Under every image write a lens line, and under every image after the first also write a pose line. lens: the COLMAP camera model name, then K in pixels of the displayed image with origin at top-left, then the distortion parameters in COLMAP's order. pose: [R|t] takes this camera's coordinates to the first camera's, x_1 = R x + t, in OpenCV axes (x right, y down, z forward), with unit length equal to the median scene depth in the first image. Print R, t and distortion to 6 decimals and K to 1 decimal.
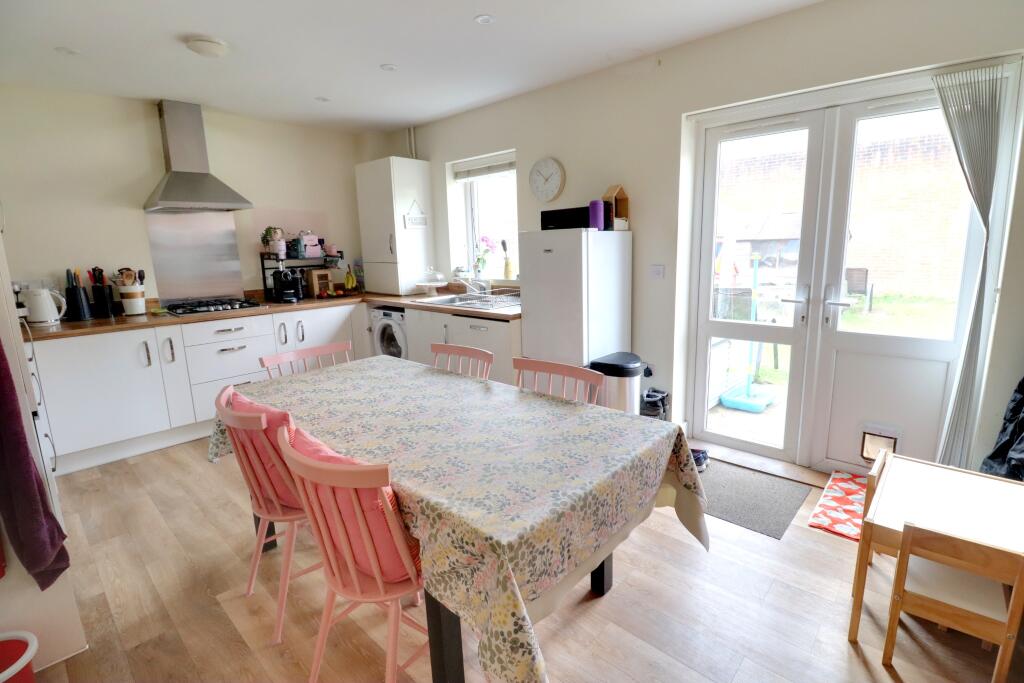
lens RADIAL K [[474.5, 0, 527.1], [0, 474.5, 332.9], [0, 0, 1]] dist [0.000036, -0.013876]
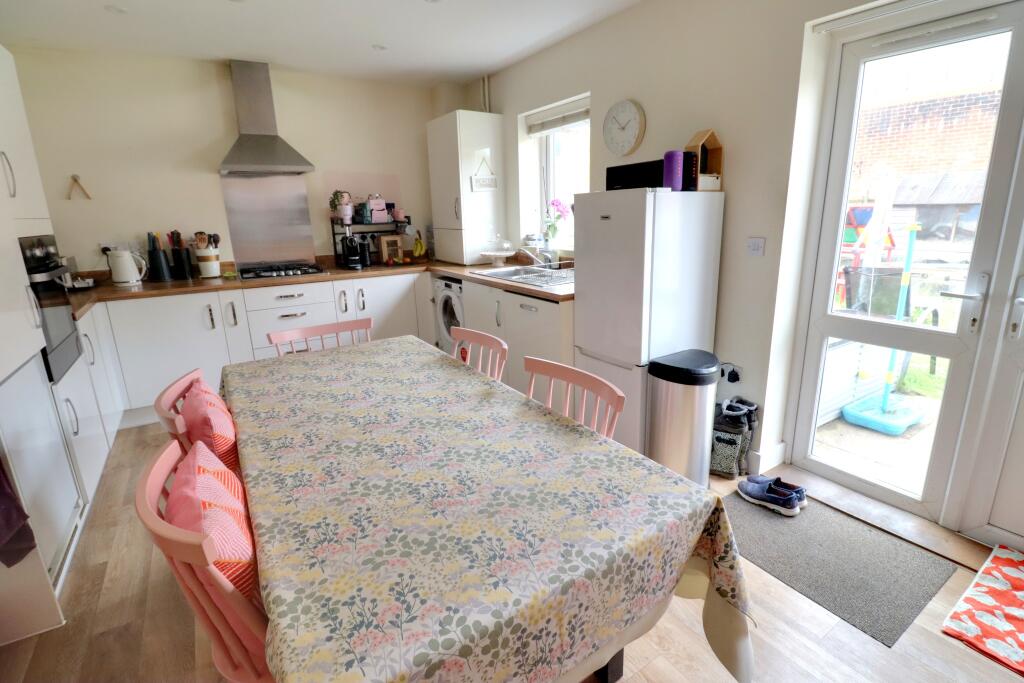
lens RADIAL K [[474.5, 0, 527.1], [0, 474.5, 332.9], [0, 0, 1]] dist [0.000036, -0.013876]
pose [[0.969206, 0.063574, -0.237905, 0.108720], [-0.046628, 0.996002, 0.076196, -0.032111], [0.241798, -0.062757, 0.968295, 0.171663]]
